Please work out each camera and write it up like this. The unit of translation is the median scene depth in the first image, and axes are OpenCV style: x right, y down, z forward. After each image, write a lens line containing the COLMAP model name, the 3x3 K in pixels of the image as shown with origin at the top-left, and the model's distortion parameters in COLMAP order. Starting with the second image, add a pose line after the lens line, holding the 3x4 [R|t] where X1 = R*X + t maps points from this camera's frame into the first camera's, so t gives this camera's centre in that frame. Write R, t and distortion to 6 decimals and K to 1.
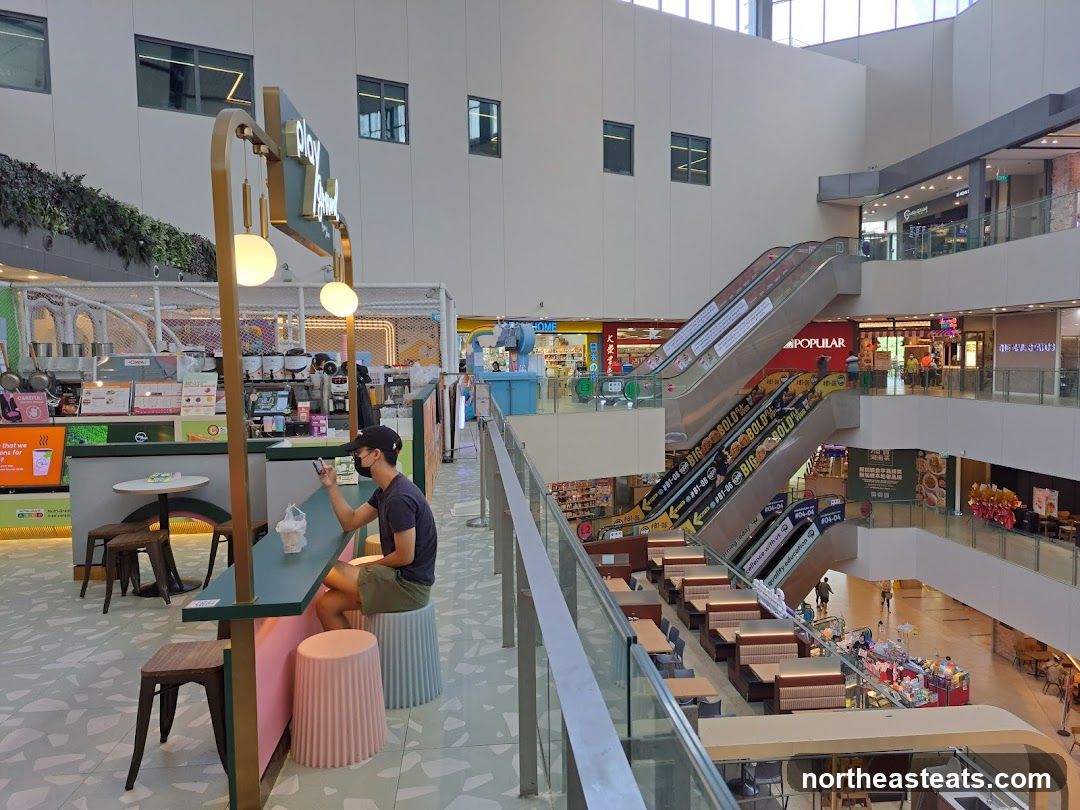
lens RADIAL K [[768.1, 0, 533.7], [0, 768.1, 410.8], [0, 0, 1]] dist [0.072990, -0.040952]
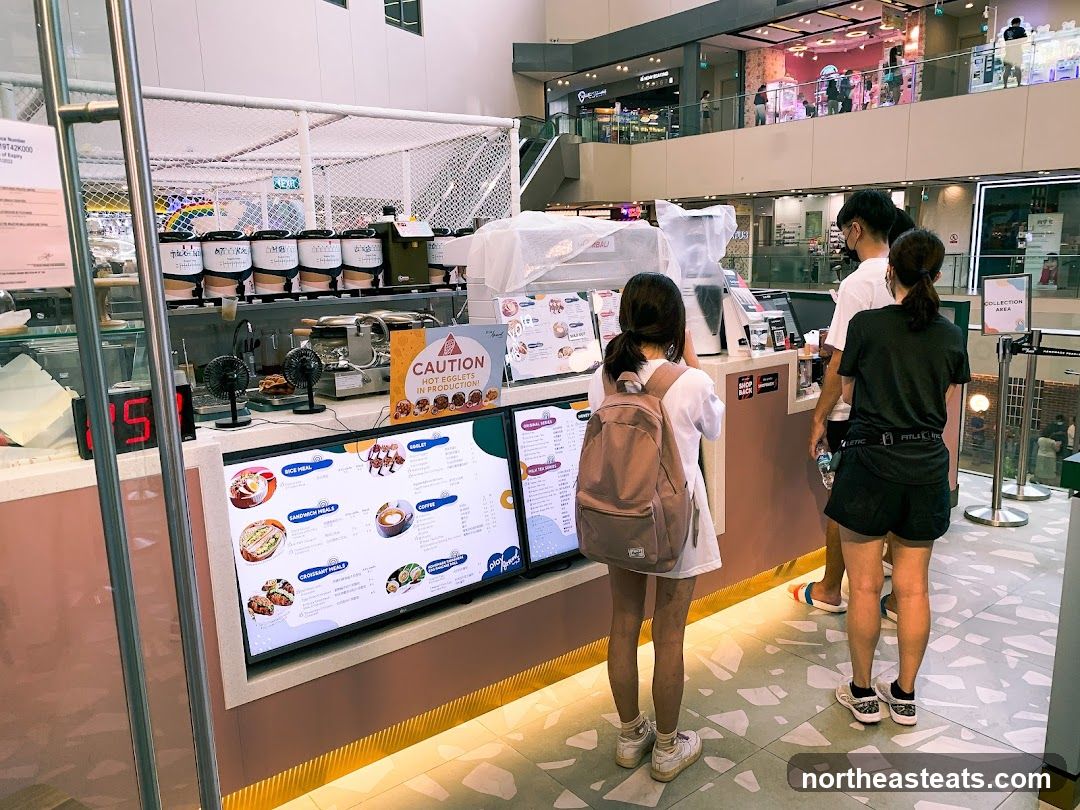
lens RADIAL K [[824.7, 0, 543.6], [0, 824.7, 402.6], [0, 0, 1]] dist [-0.006818, 0.008152]
pose [[0.816607, -0.112537, 0.566117, -0.403405], [0.047894, 0.990638, 0.127840, -0.018016], [-0.575204, -0.077281, 0.814352, 0.337739]]
